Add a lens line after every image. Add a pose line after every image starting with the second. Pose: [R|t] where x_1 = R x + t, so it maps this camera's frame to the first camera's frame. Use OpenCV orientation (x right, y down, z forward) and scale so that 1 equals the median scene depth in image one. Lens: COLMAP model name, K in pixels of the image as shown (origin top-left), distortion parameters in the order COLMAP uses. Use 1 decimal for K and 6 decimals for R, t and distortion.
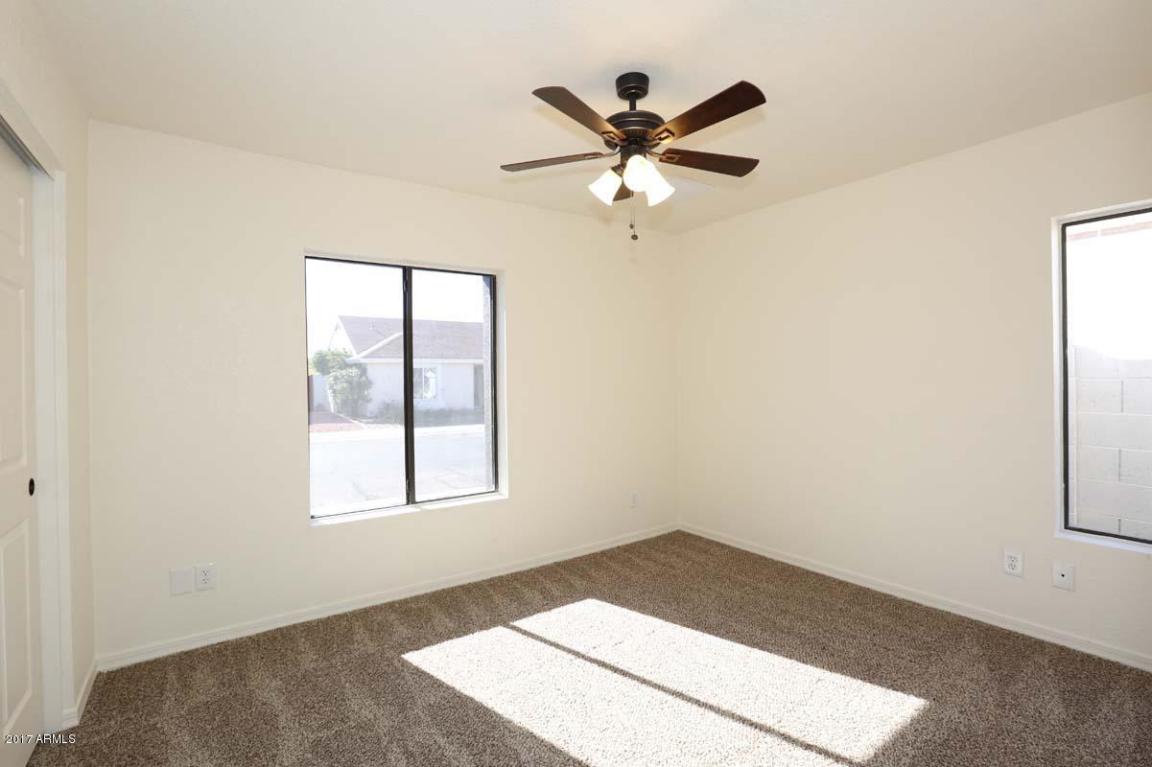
lens RADIAL K [[525.1, 0, 573.5], [0, 525.1, 379.8], [0, 0, 1]] dist [-0.056999, 0.018299]
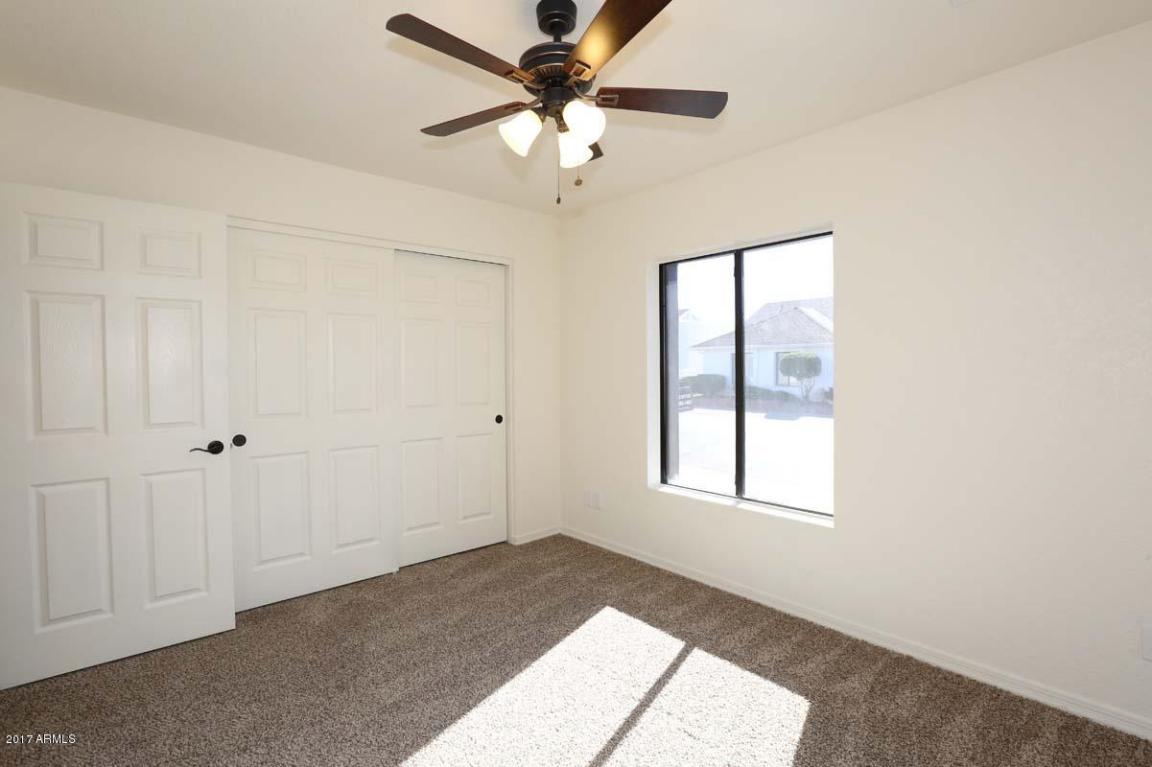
lens RADIAL K [[525.1, 0, 573.5], [0, 525.1, 379.8], [0, 0, 1]] dist [-0.056999, 0.018299]
pose [[0.098605, 0.026512, -0.994773, 0.715028], [-0.000528, 0.999646, 0.026589, -0.005538], [0.995126, -0.002096, 0.098584, 0.712586]]
